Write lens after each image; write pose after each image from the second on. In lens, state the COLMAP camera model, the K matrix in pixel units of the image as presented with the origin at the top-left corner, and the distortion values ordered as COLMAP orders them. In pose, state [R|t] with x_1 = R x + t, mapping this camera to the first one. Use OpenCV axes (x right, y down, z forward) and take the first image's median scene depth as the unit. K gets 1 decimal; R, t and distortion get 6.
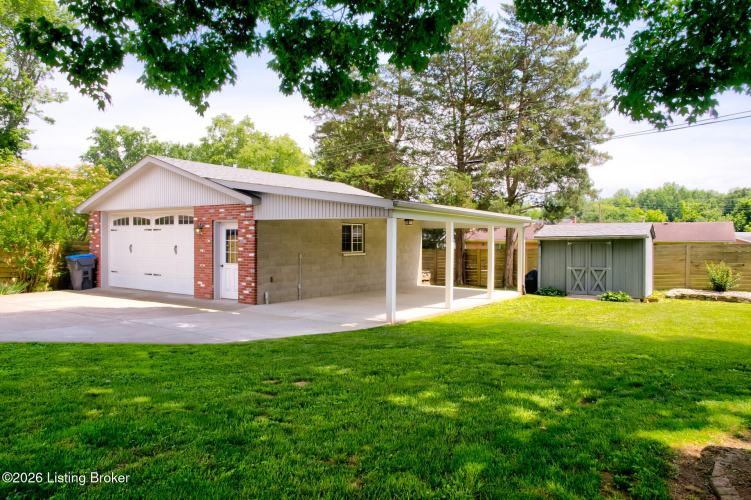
lens RADIAL K [[514.6, 0, 375.5], [0, 514.6, 250.0], [0, 0, 1]] dist [-0.095594, 0.120168]
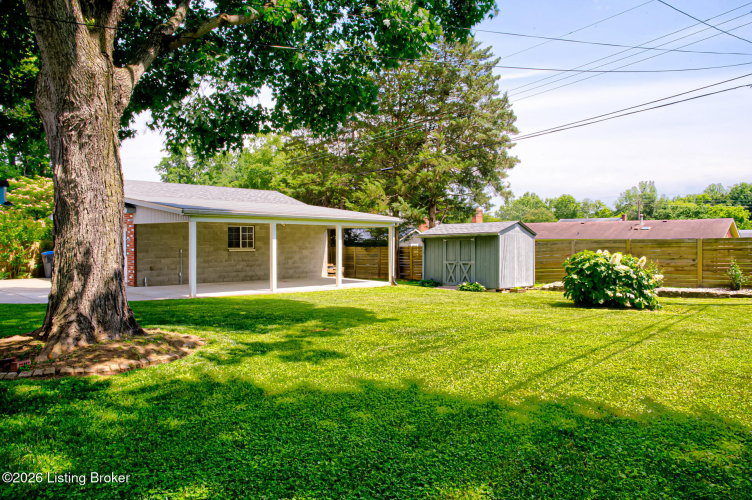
lens RADIAL K [[510.5, 0, 384.9], [0, 510.5, 251.3], [0, 0, 1]] dist [-0.089084, 0.075520]
pose [[0.989637, -0.003357, -0.143552, 0.482454], [0.003696, 0.999991, 0.002092, 0.010015], [0.143544, -0.002601, 0.989641, -0.171094]]
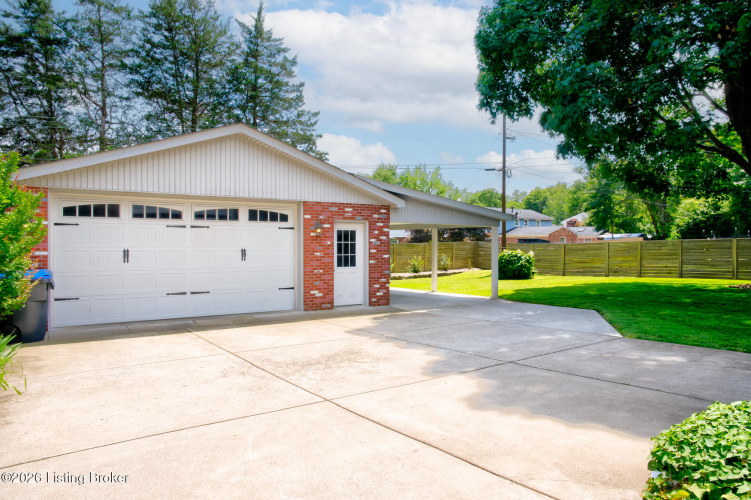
lens RADIAL K [[514.6, 0, 375.5], [0, 514.6, 250.0], [0, 0, 1]] dist [-0.095594, 0.120168]
pose [[0.370855, -0.014895, 0.928571, -0.949230], [0.020644, 0.999757, 0.007792, -0.008966], [-0.928461, 0.016280, 0.371072, 0.506574]]
